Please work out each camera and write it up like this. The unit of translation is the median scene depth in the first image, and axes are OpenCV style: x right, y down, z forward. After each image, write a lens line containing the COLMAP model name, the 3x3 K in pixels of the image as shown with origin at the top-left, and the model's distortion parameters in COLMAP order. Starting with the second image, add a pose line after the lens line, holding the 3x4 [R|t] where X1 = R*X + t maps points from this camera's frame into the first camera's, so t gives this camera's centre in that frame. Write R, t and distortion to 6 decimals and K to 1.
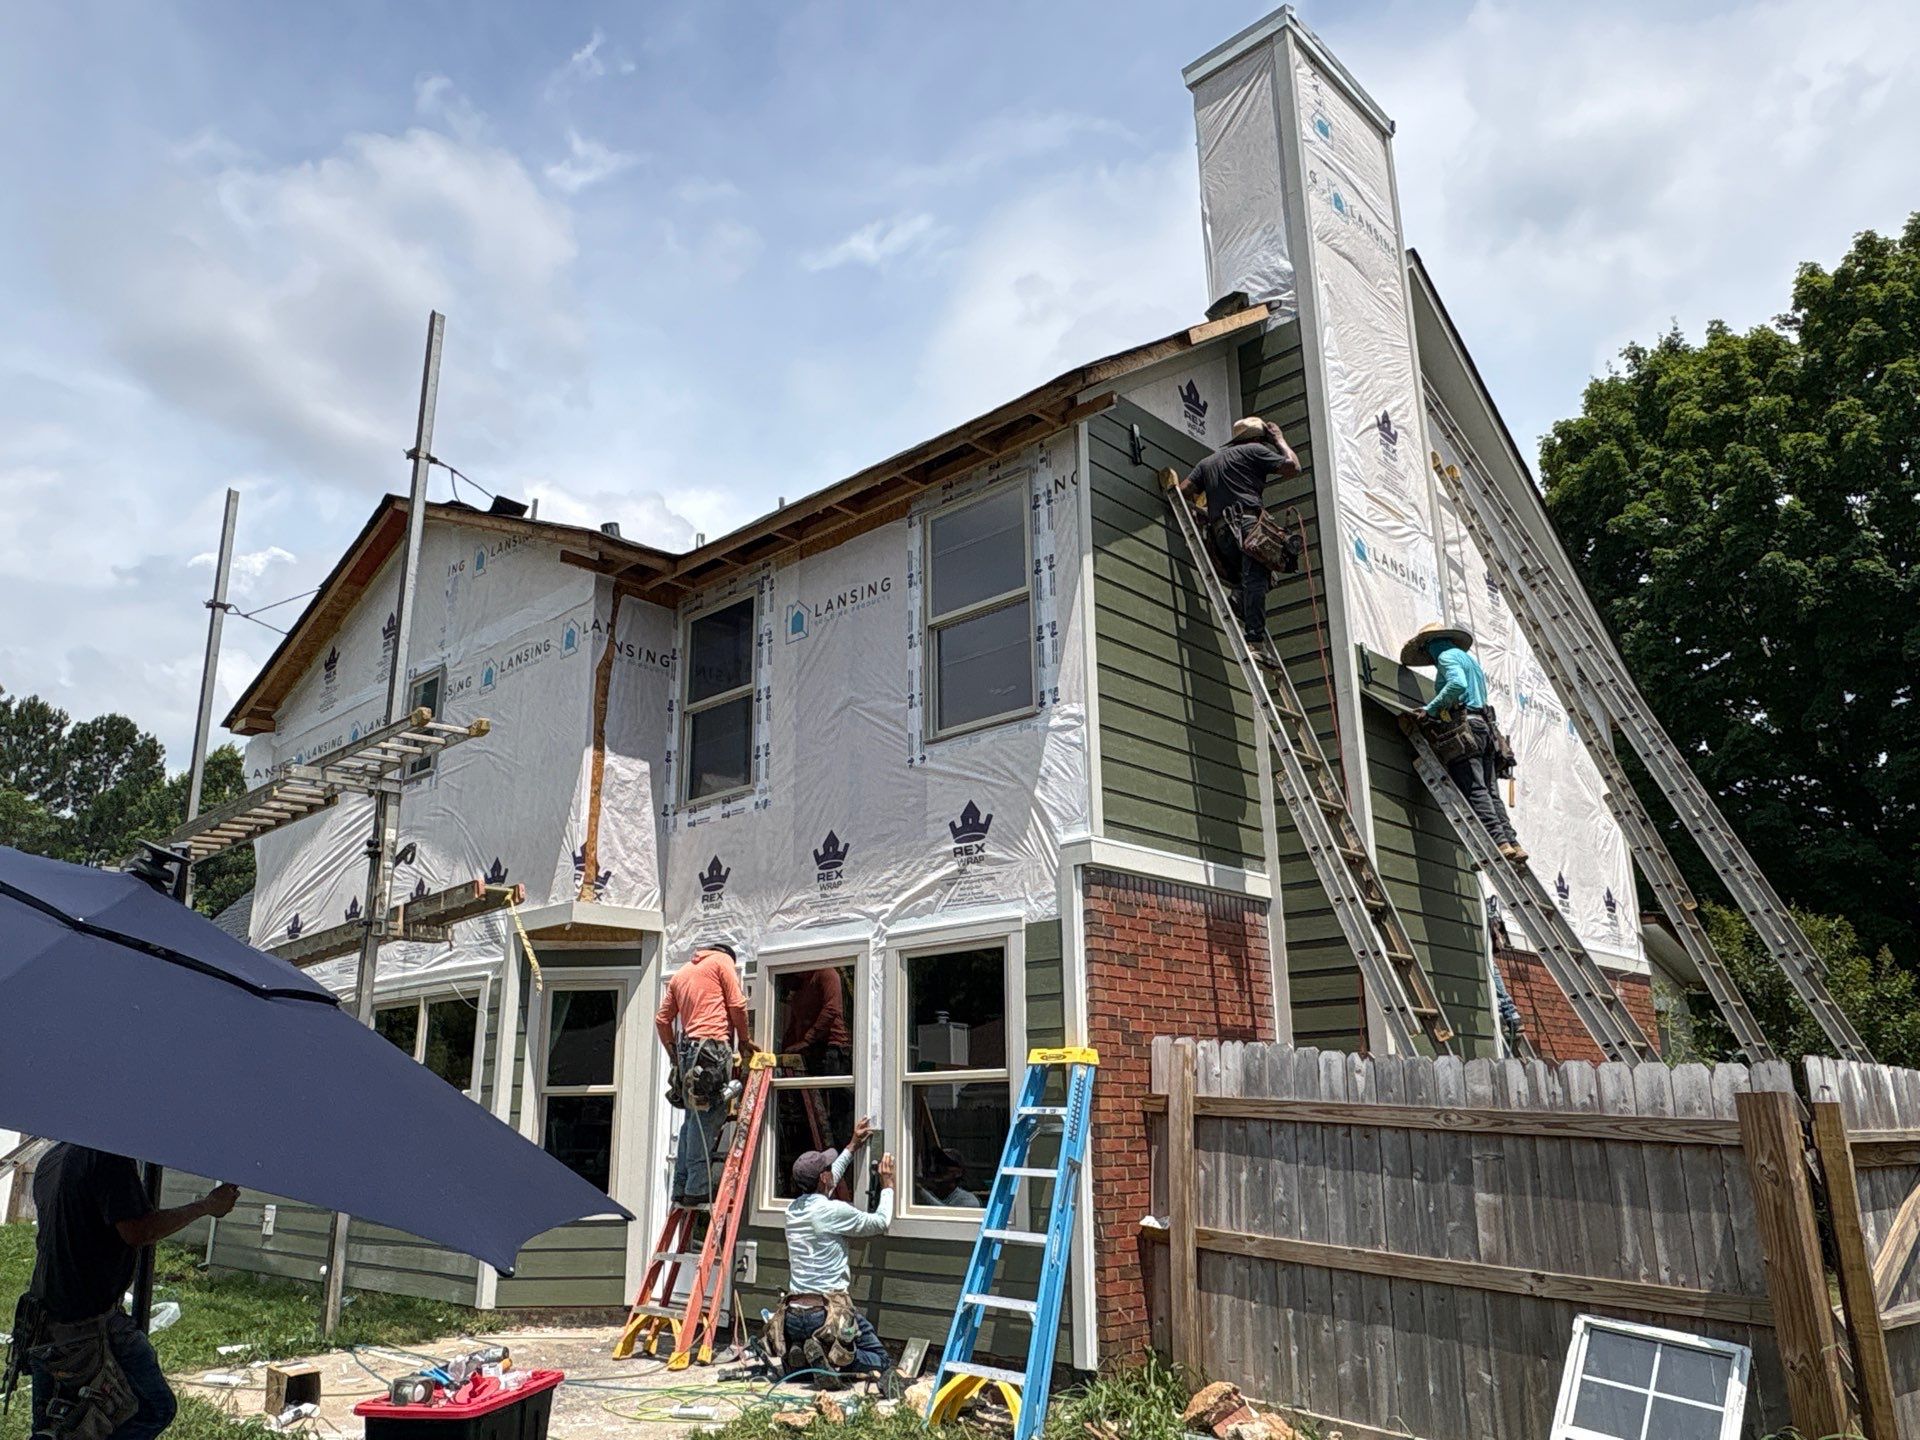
lens RADIAL K [[1361.6, 0, 969.8], [0, 1361.6, 728.9], [0, 0, 1]] dist [-0.000167, 0.000391]
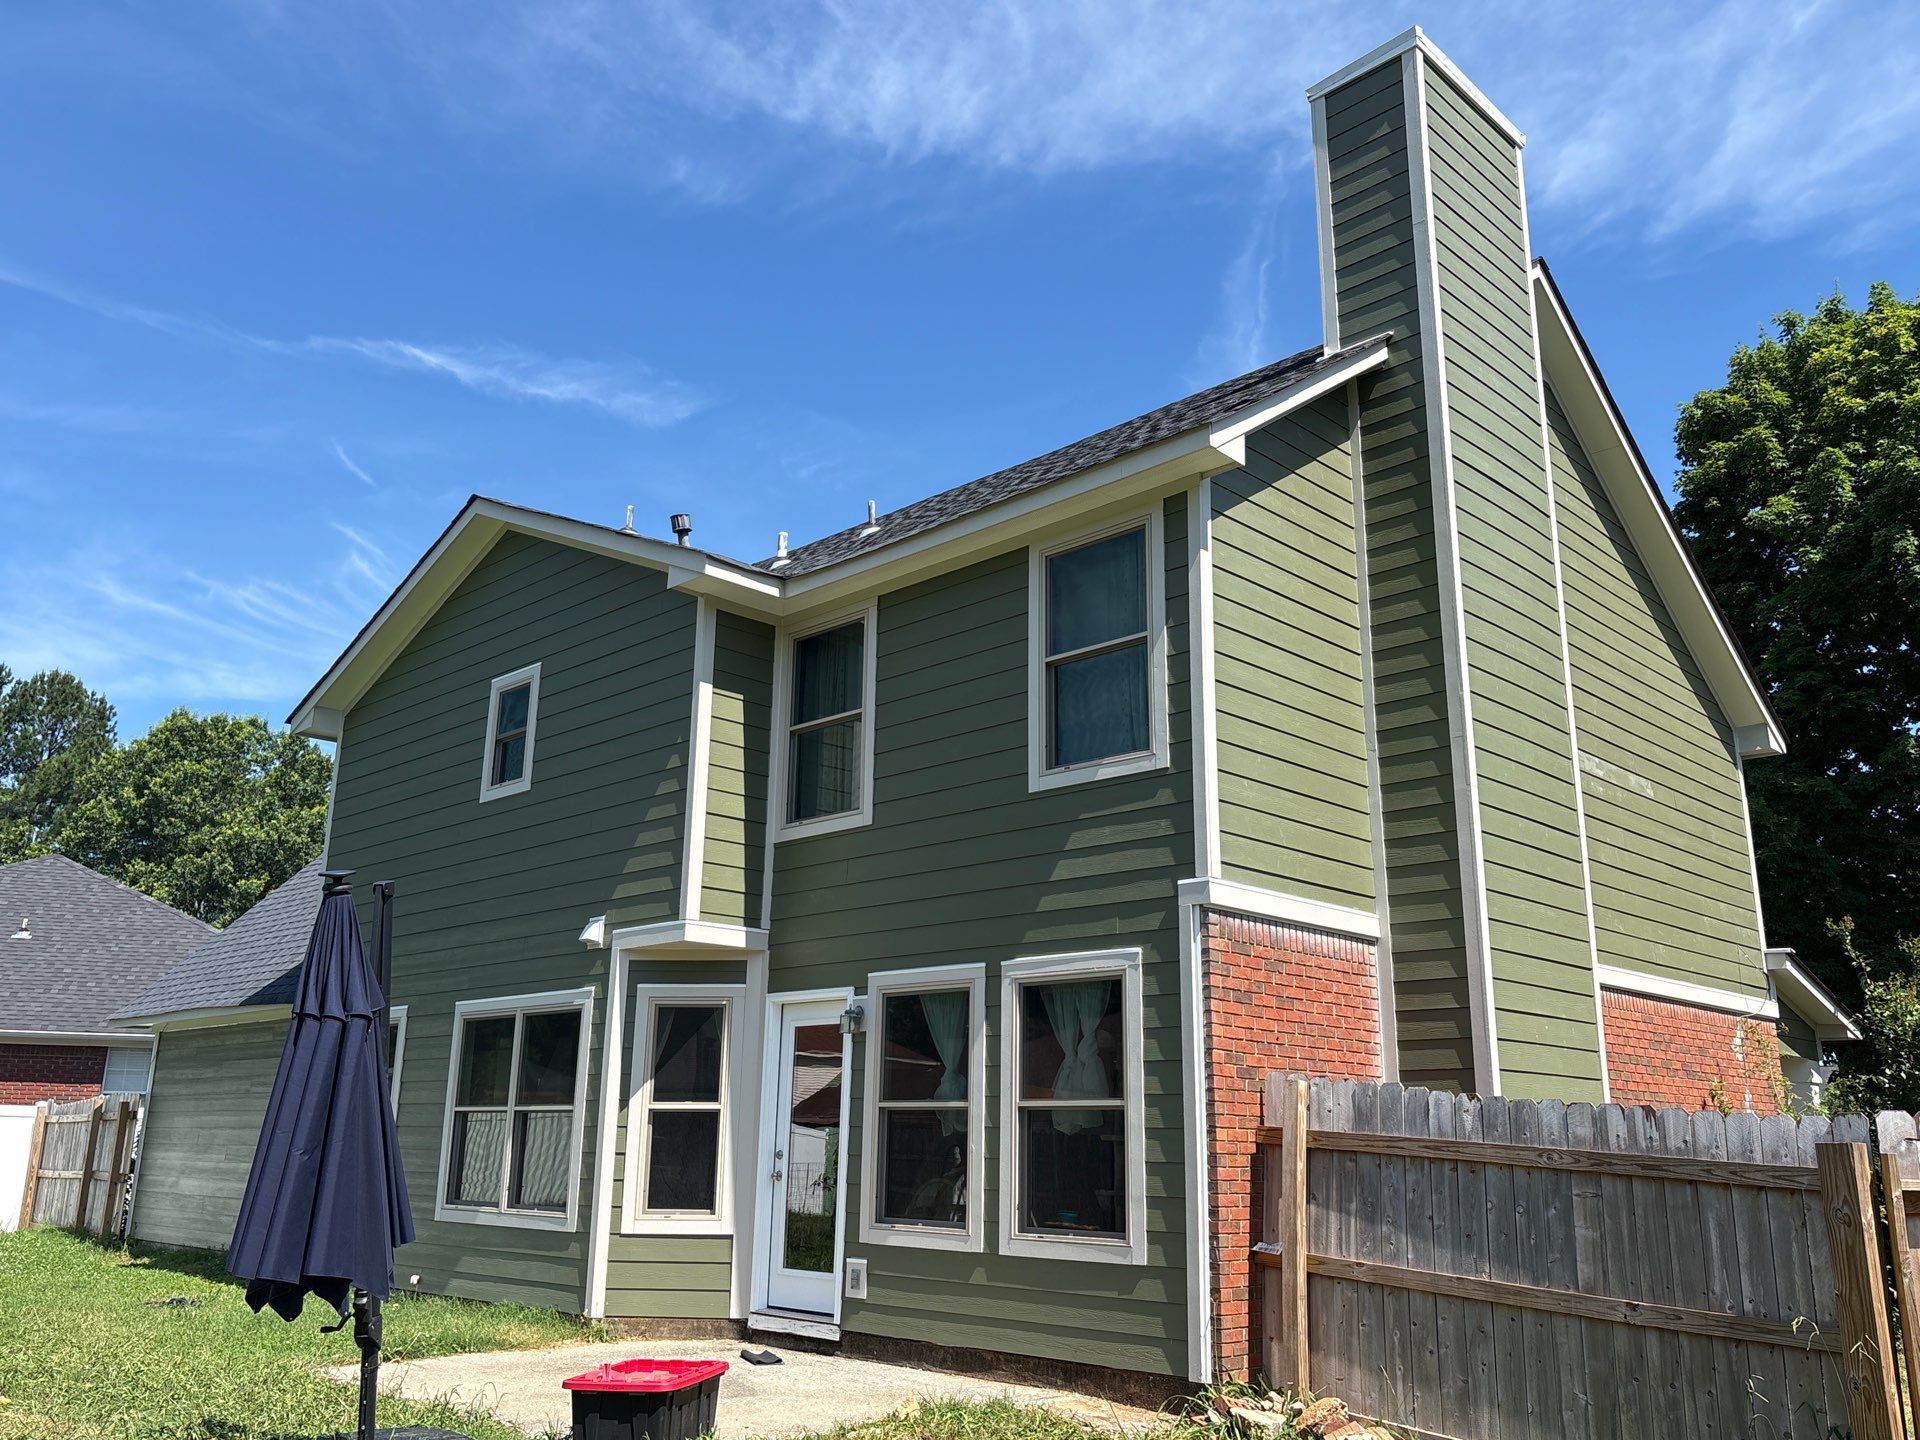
lens RADIAL K [[1566.4, 0, 962.6], [0, 1566.4, 727.3], [0, 0, 1]] dist [0.028564, -0.002550]
pose [[0.999422, 0.020982, -0.026746, -0.079648], [-0.020506, 0.999628, 0.017968, -0.061200], [0.027113, -0.017409, 0.999481, -0.230234]]
